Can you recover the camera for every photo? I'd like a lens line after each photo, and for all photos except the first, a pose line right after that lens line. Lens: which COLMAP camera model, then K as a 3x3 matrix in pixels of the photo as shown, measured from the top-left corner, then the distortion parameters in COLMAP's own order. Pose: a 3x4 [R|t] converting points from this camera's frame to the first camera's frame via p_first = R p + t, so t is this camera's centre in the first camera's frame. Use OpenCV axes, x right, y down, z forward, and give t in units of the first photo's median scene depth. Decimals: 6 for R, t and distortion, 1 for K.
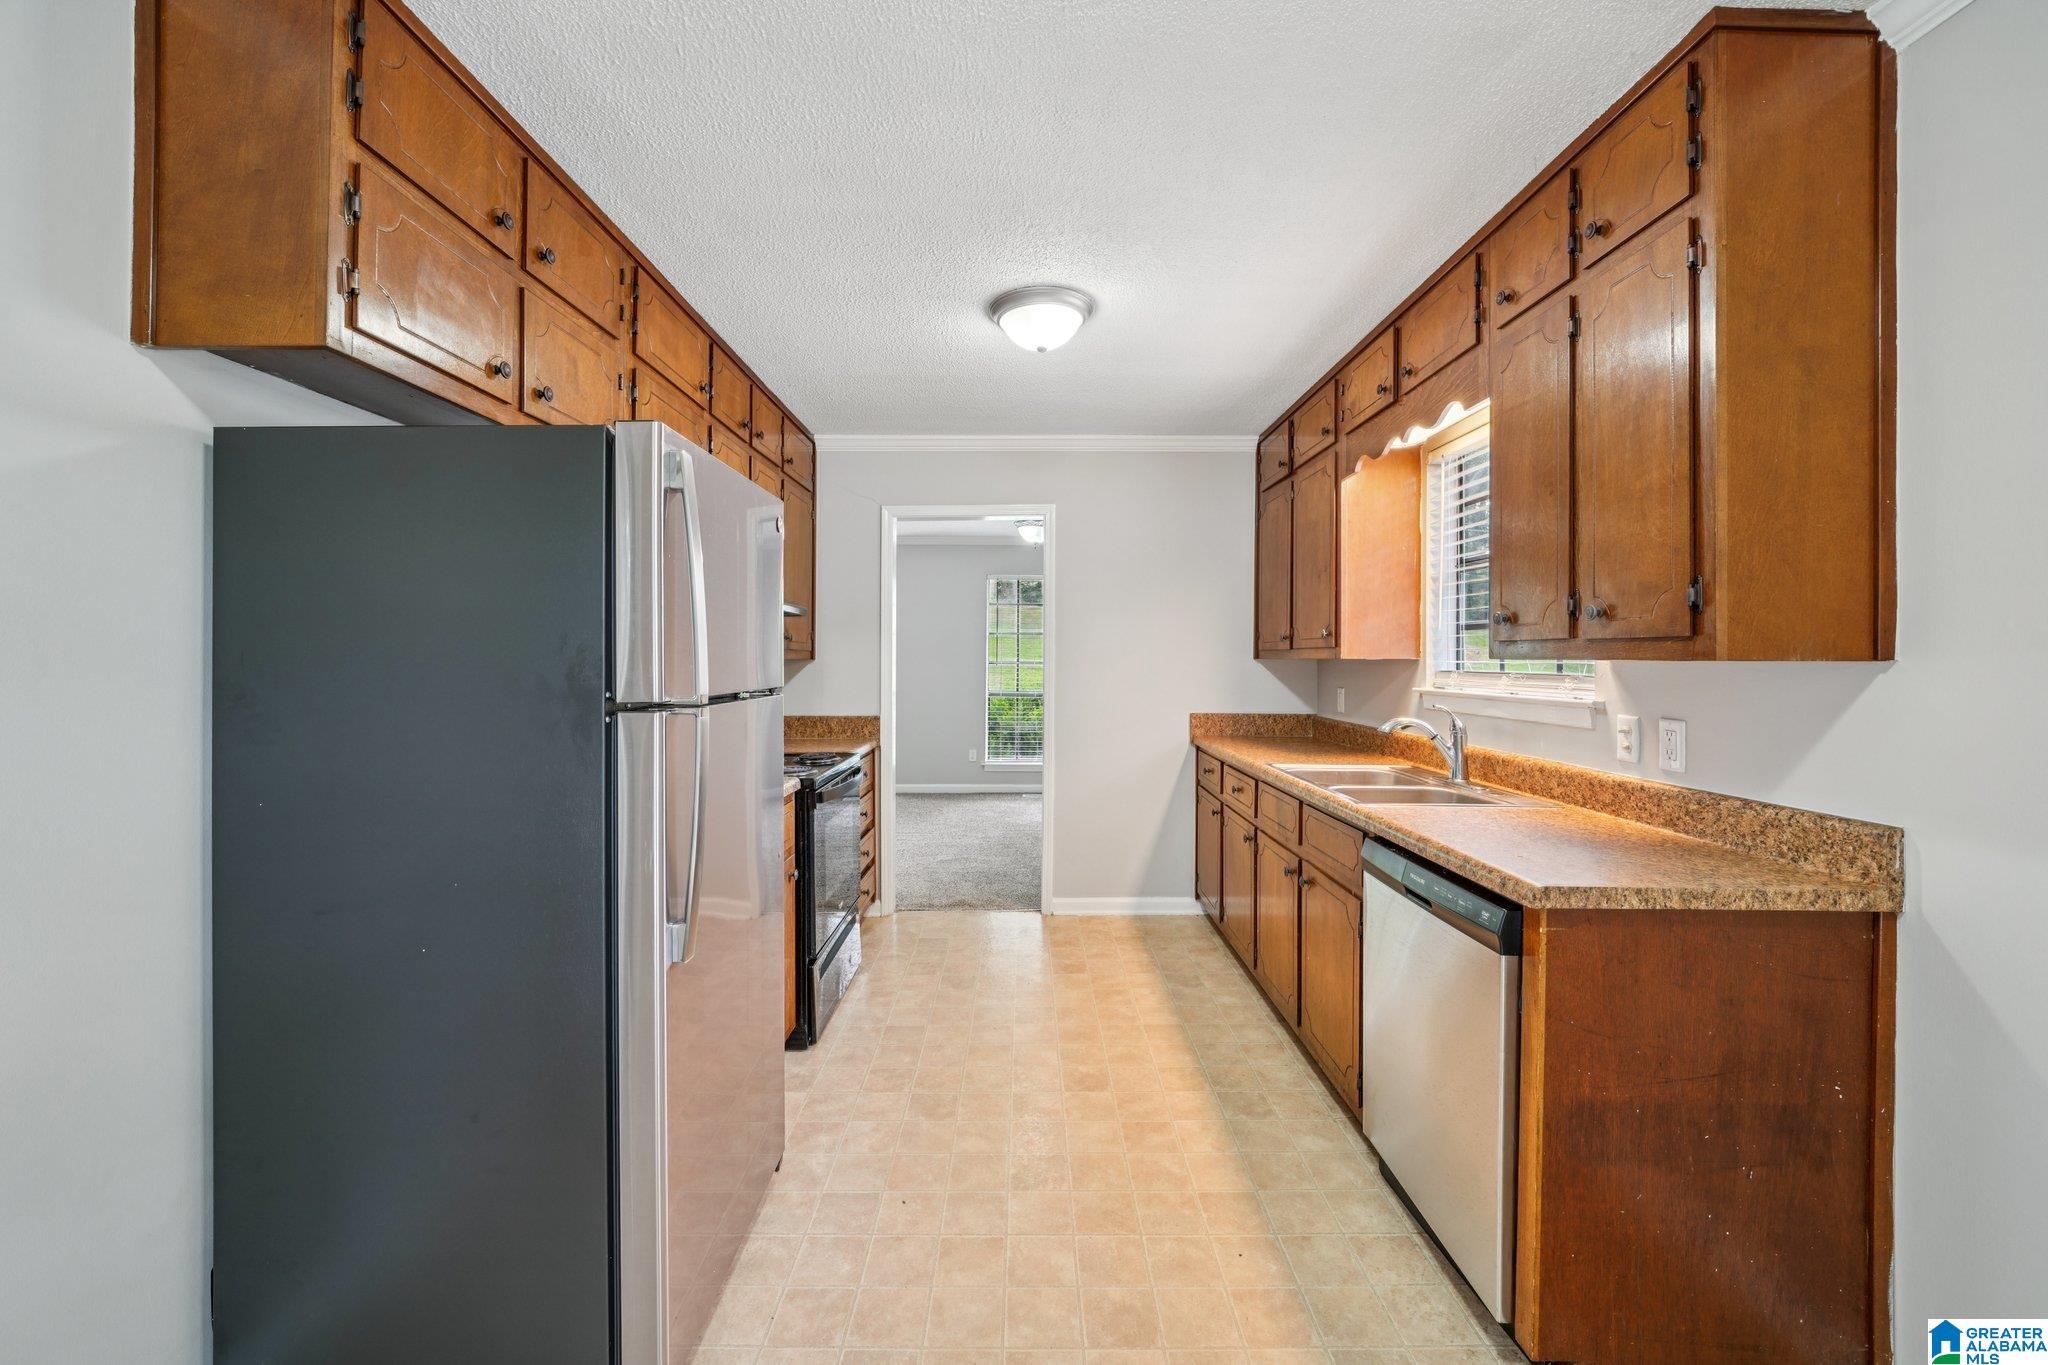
lens RADIAL K [[805.6, 0, 1021.9], [0, 805.6, 662.5], [0, 0, 1]] dist [-0.002748, -0.000072]
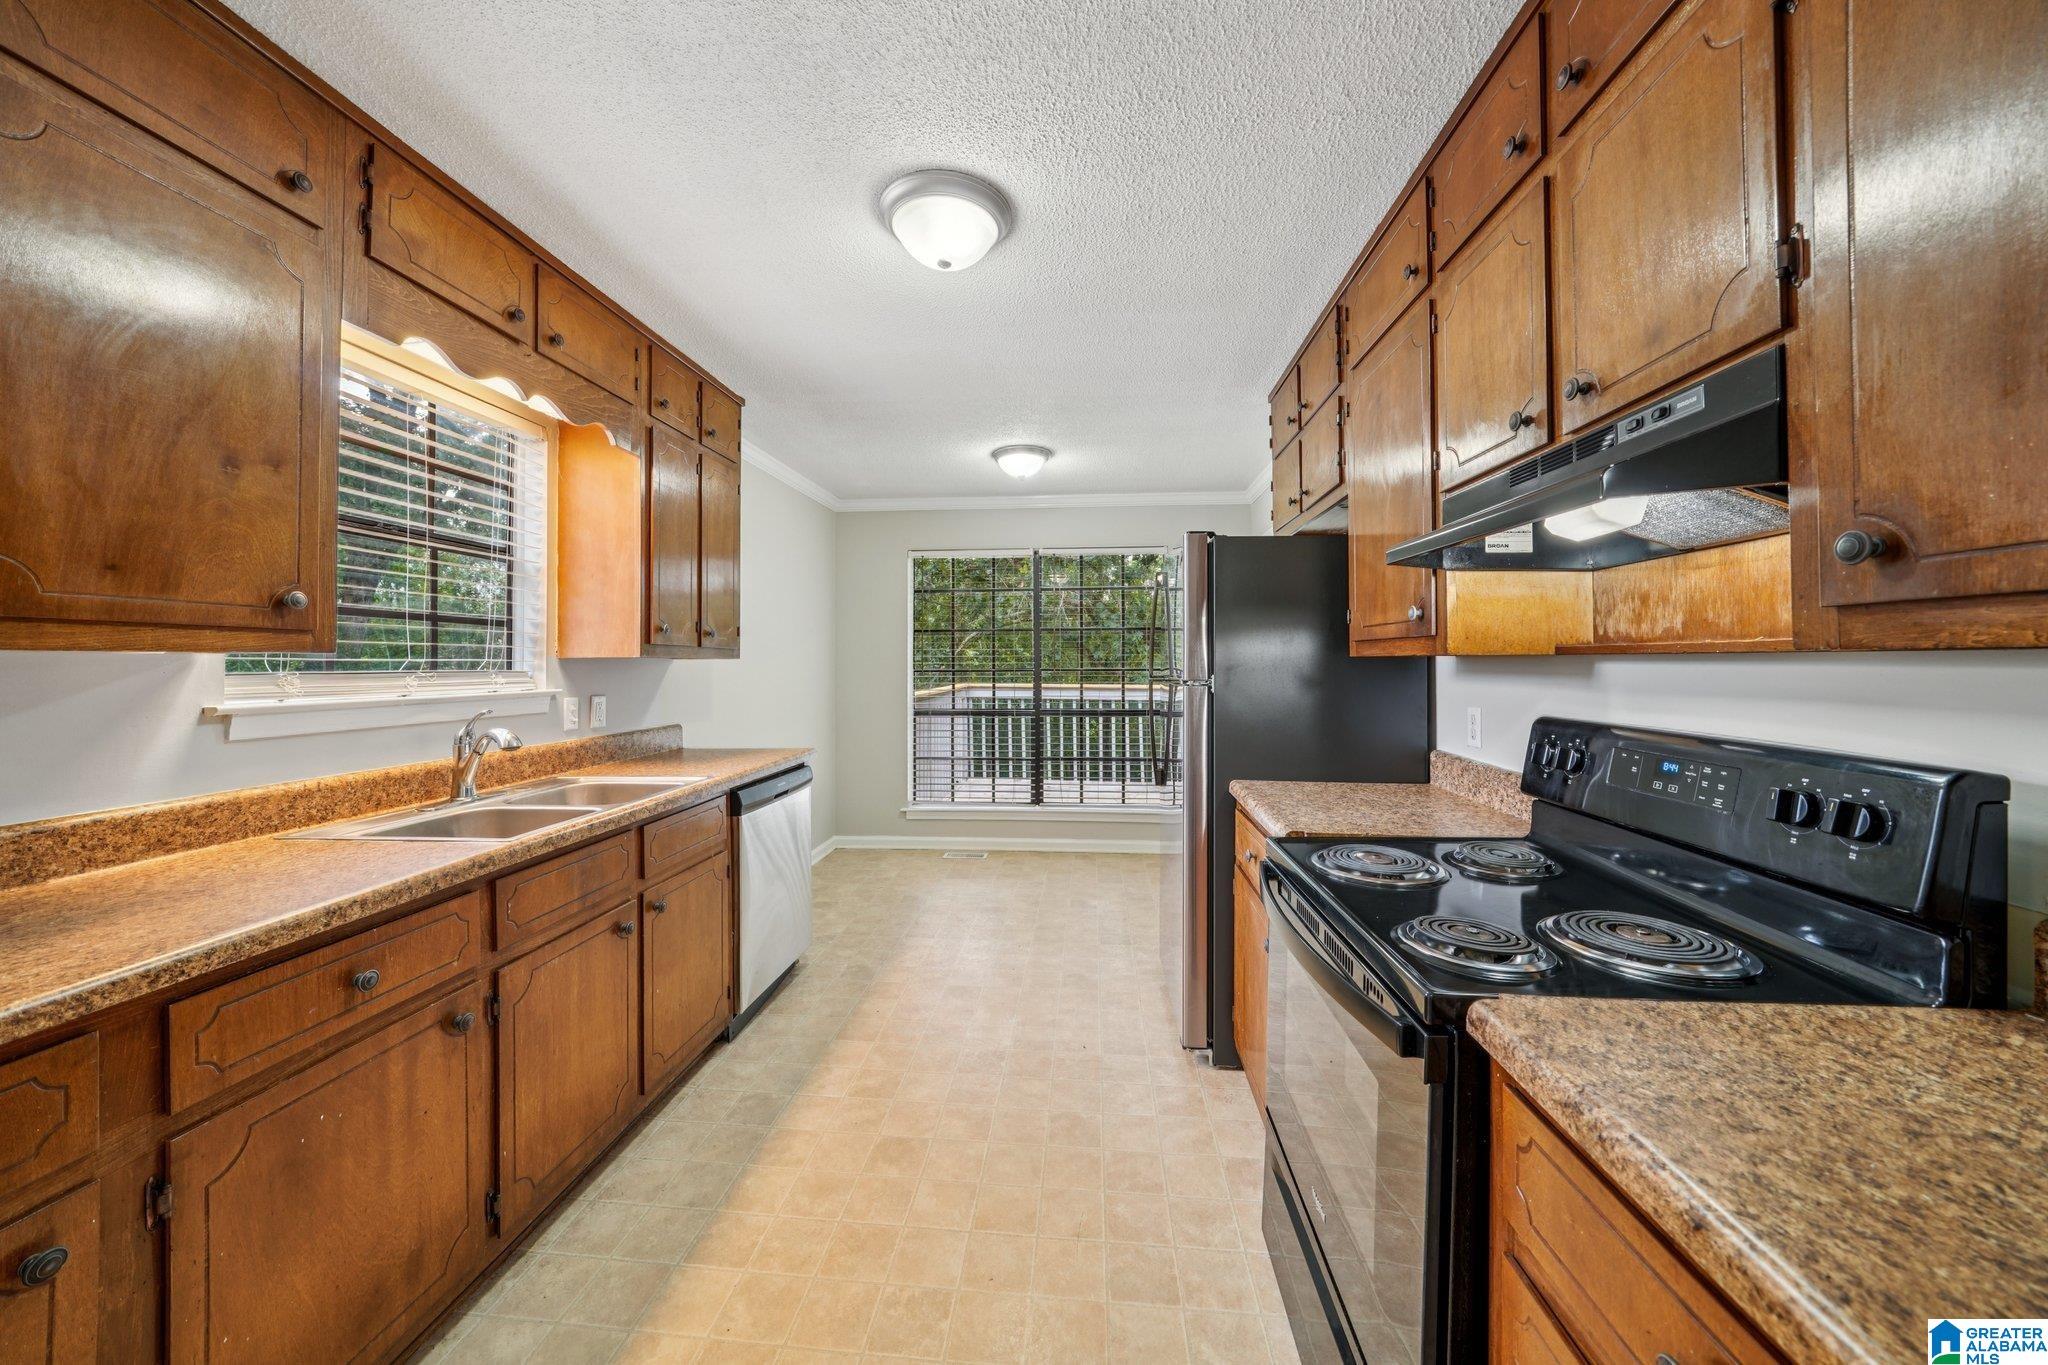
lens RADIAL K [[718.1, 0, 1032.3], [0, 718.1, 664.3], [0, 0, 1]] dist [-0.000143, -0.000011]
pose [[-0.996933, -0.001894, 0.078240, -0.174884], [-0.001538, 0.999988, 0.004604, -0.000040], [-0.078248, 0.004470, -0.996924, 2.544975]]
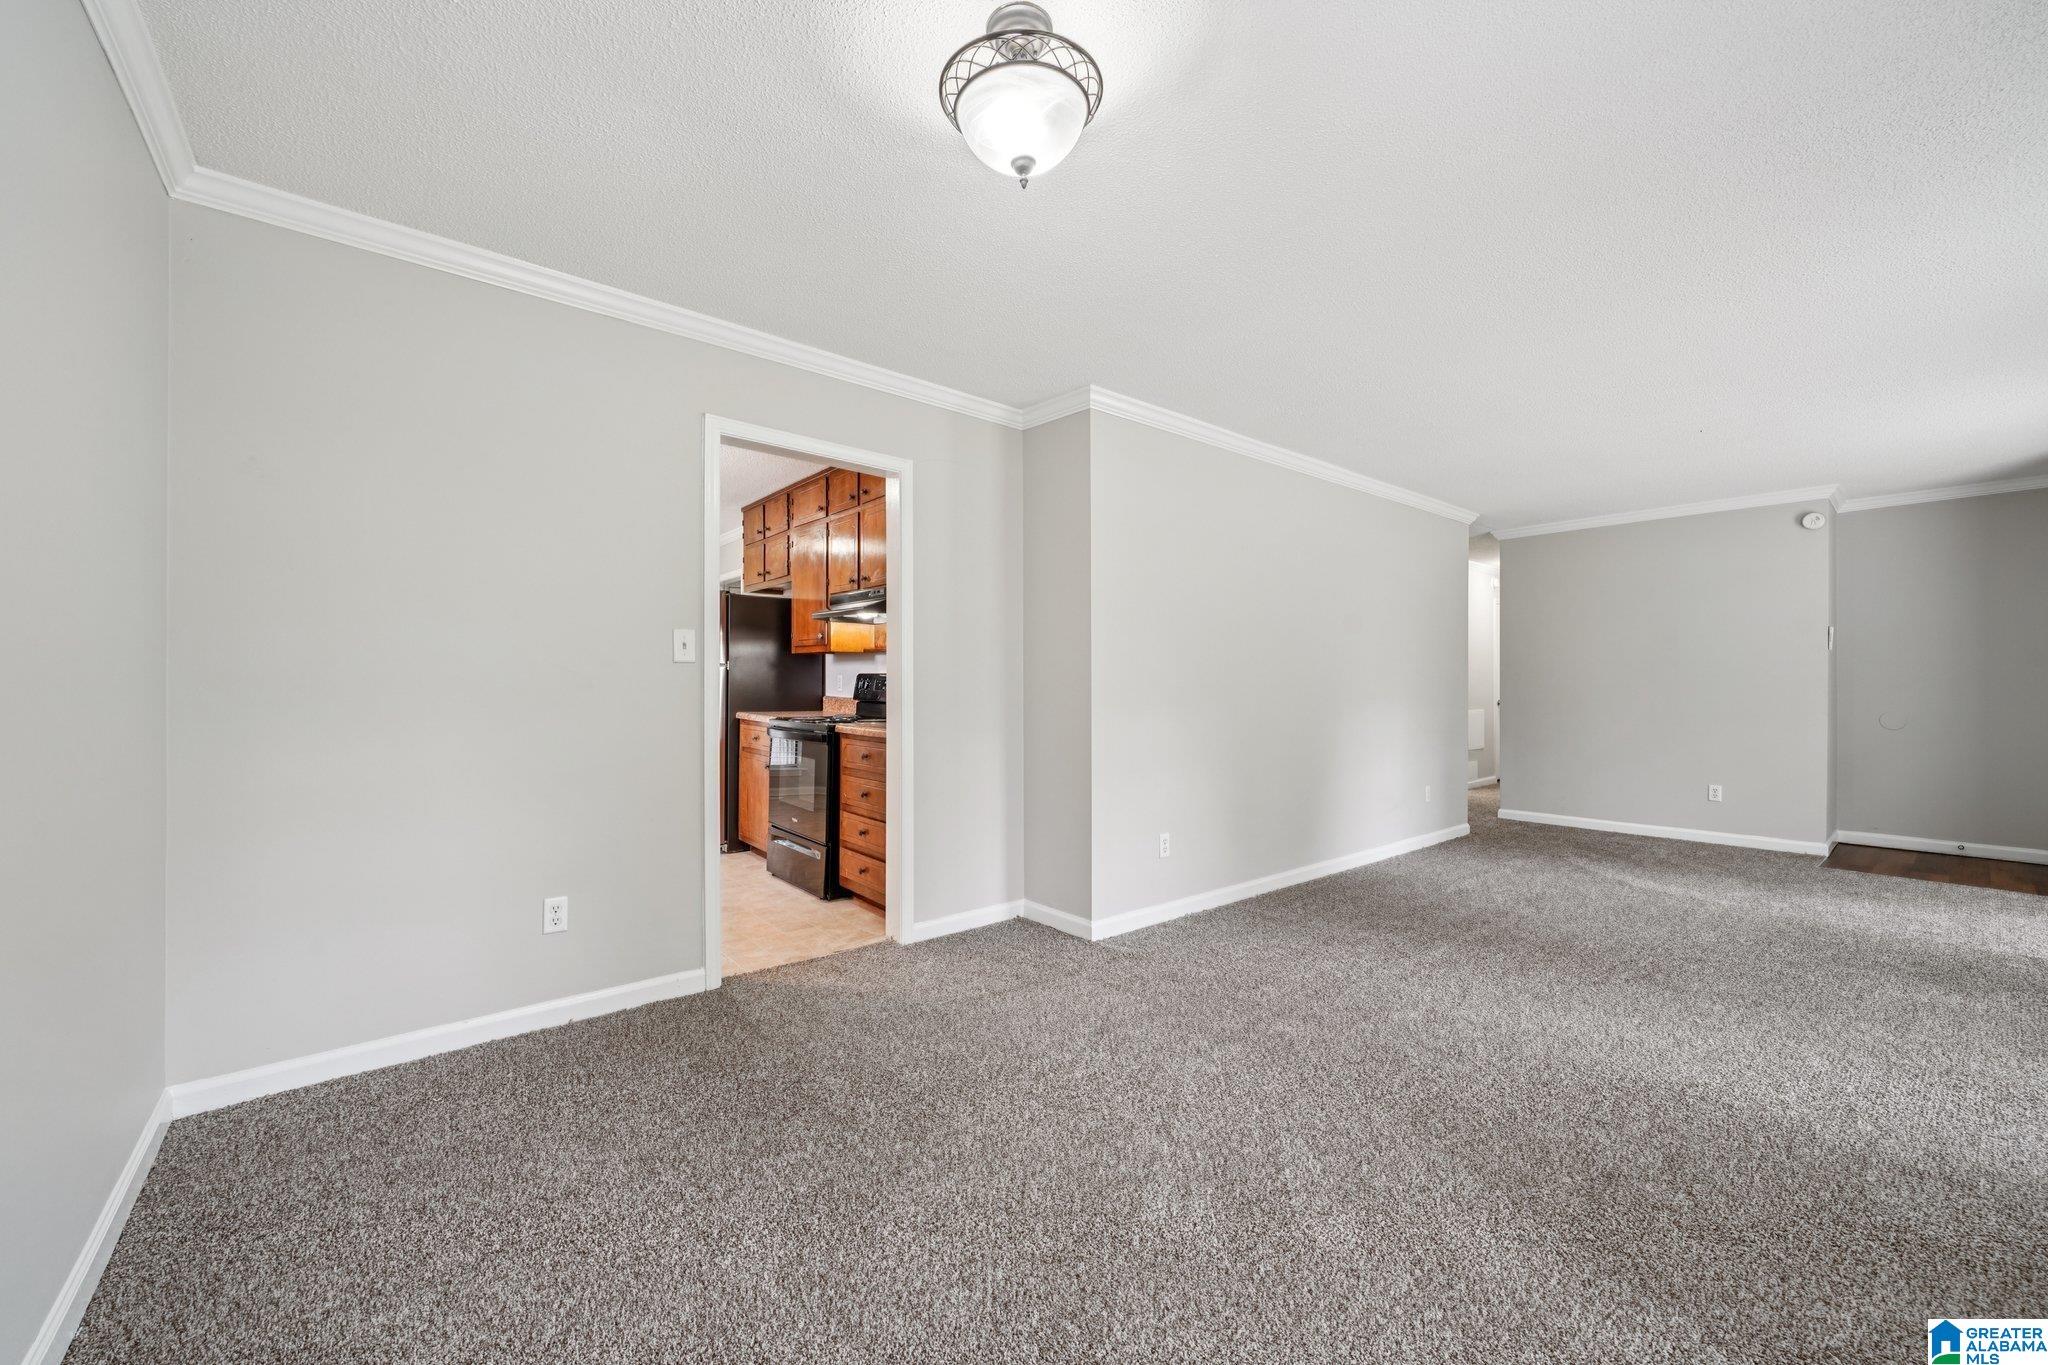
lens RADIAL K [[805.6, 0, 1021.9], [0, 805.6, 662.5], [0, 0, 1]] dist [-0.002748, -0.000072]
pose [[-0.772261, -0.020233, -0.634983, 0.683121], [-0.009030, 0.999741, -0.020873, 0.085882], [0.635242, -0.010386, -0.772244, 4.275393]]
